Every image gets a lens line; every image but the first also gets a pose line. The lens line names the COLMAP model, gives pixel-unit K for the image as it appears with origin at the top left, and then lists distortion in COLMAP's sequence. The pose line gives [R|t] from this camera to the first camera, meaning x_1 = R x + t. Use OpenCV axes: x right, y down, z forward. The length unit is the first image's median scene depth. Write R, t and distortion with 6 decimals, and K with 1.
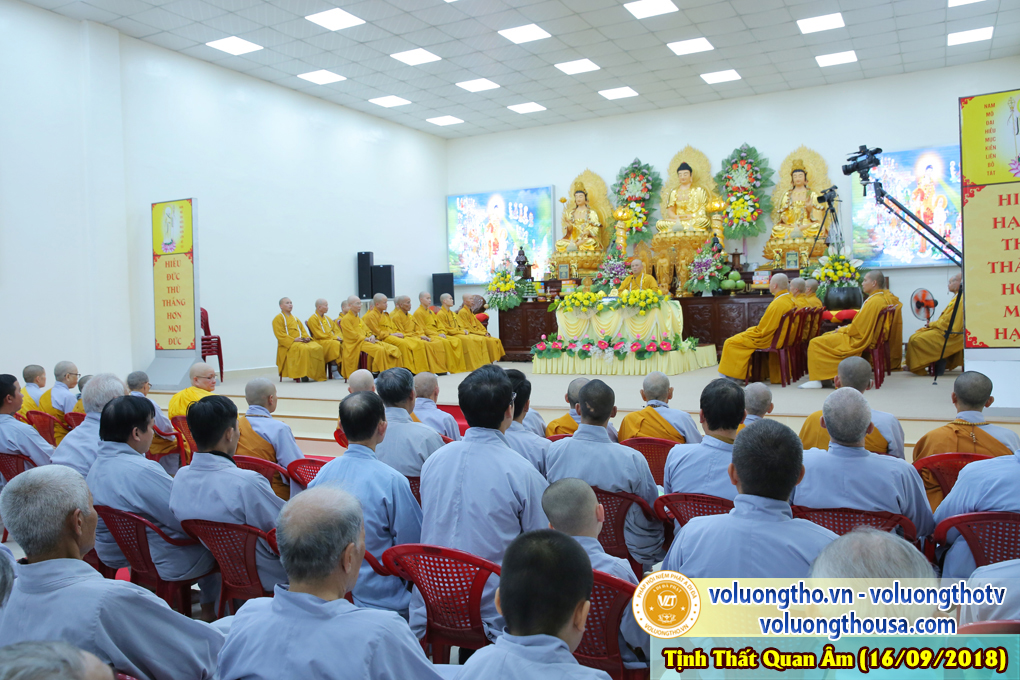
lens RADIAL K [[814.0, 0, 510.0], [0, 814.0, 340.0], [0, 0, 1]] dist [-0.111670, 0.093030]
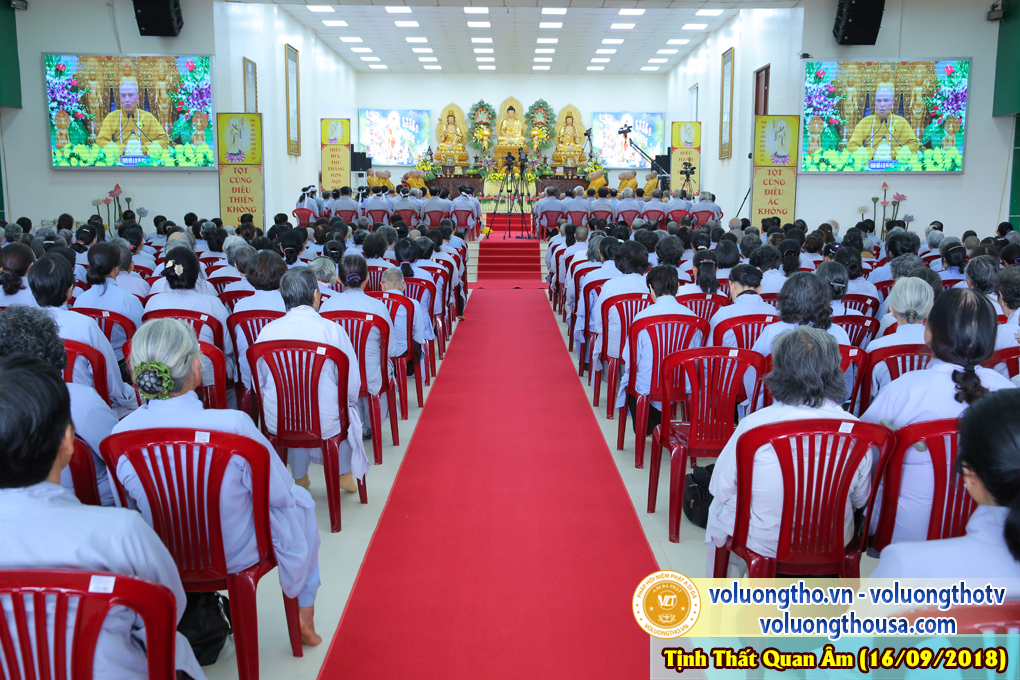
lens RADIAL K [[949.5, 0, 510.0], [0, 949.5, 340.0], [0, 0, 1]] dist [-0.002141, 0.017205]
pose [[0.878116, -0.036358, 0.477065, -0.867904], [-0.016712, 0.994169, 0.106530, 0.088234], [-0.478156, -0.101518, 0.872388, -0.997189]]
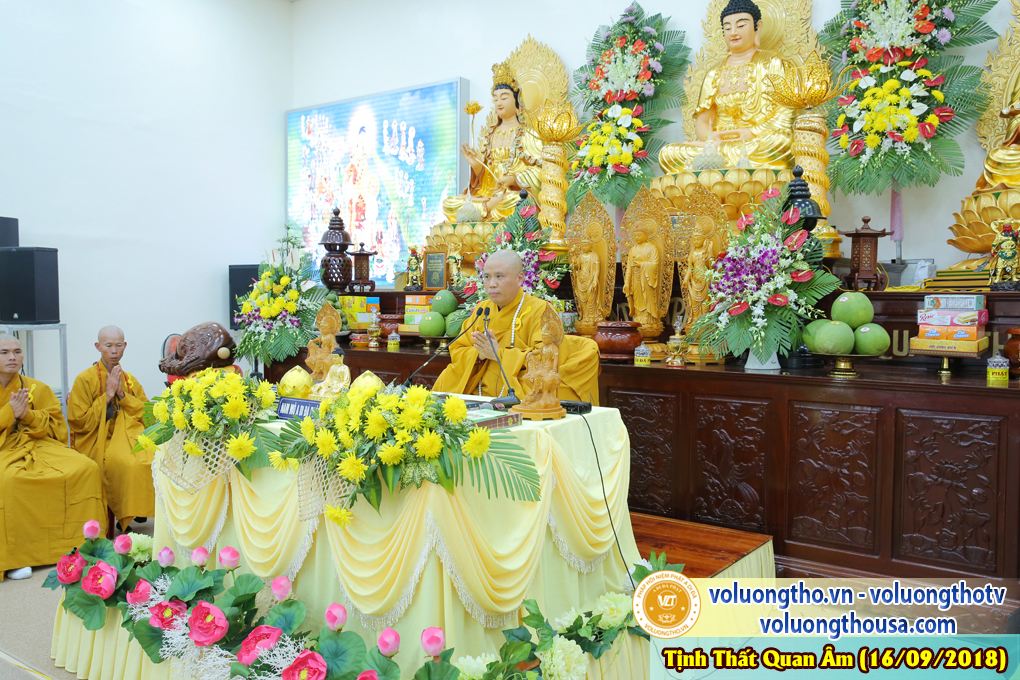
lens RADIAL K [[853.7, 0, 510.0], [0, 853.7, 340.0], [0, 0, 1]] dist [-0.080943, 0.105082]
pose [[0.988745, 0.034855, -0.145492, 0.171054], [-0.031511, 0.999185, 0.025227, -0.061421], [0.146253, -0.020358, 0.989038, 0.578946]]
